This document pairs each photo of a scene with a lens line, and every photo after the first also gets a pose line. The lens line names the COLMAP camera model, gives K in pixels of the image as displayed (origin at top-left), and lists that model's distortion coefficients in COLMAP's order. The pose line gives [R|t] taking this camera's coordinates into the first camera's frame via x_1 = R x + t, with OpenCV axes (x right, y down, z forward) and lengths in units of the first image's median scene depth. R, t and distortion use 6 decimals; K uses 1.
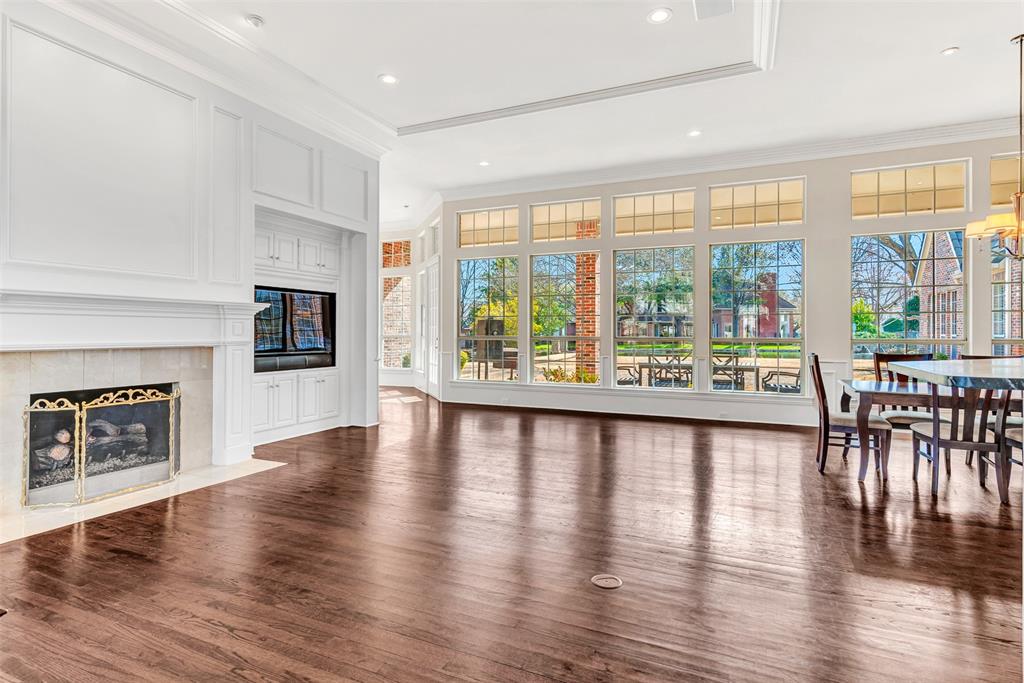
lens RADIAL K [[527.9, 0, 508.6], [0, 527.9, 329.3], [0, 0, 1]] dist [-0.002912, -0.000161]
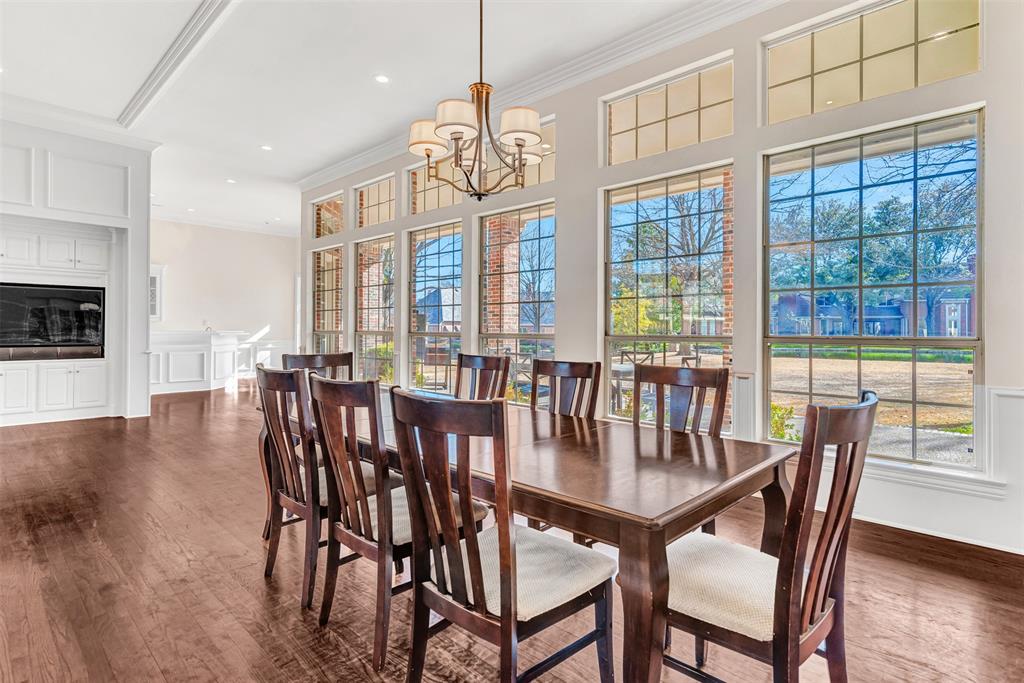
lens RADIAL K [[520.7, 0, 514.0], [0, 520.7, 328.5], [0, 0, 1]] dist [0.005641, 0.000960]
pose [[0.944534, 0.001924, -0.328408, 1.102182], [-0.001662, 0.999998, 0.001076, 0.013754], [0.328409, -0.000471, 0.944535, 0.419120]]
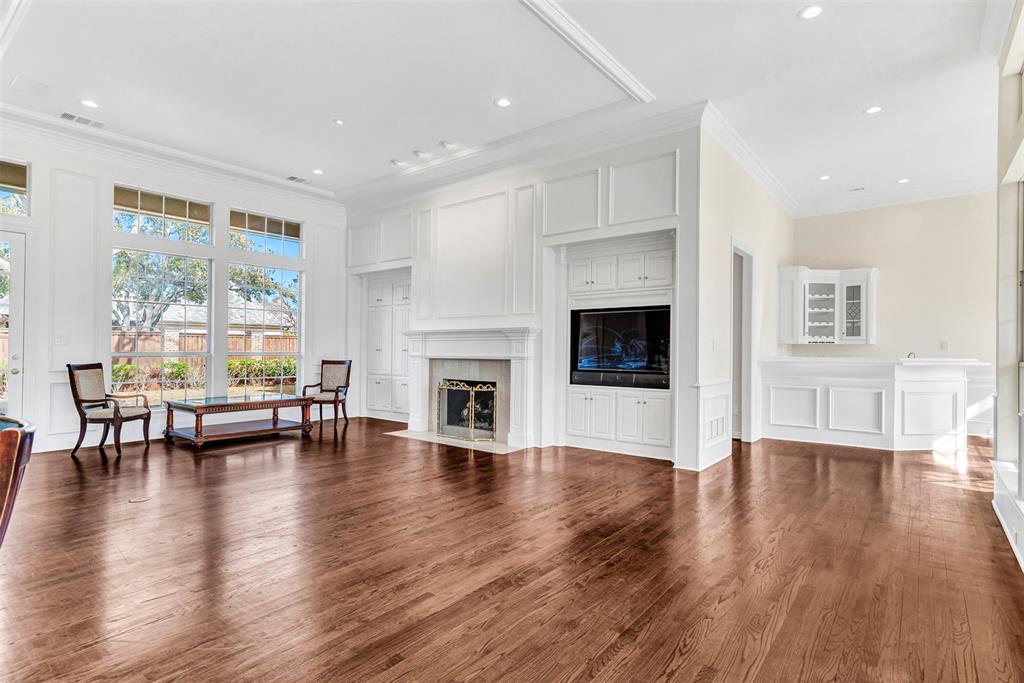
lens RADIAL K [[516.3, 0, 510.3], [0, 516.3, 349.1], [0, 0, 1]] dist [-0.000530, 0.000121]
pose [[-0.238613, -0.003542, -0.971108, 0.800295], [0.000128, 0.999993, -0.003679, 0.009450], [0.971115, -0.001002, -0.238611, 1.354466]]
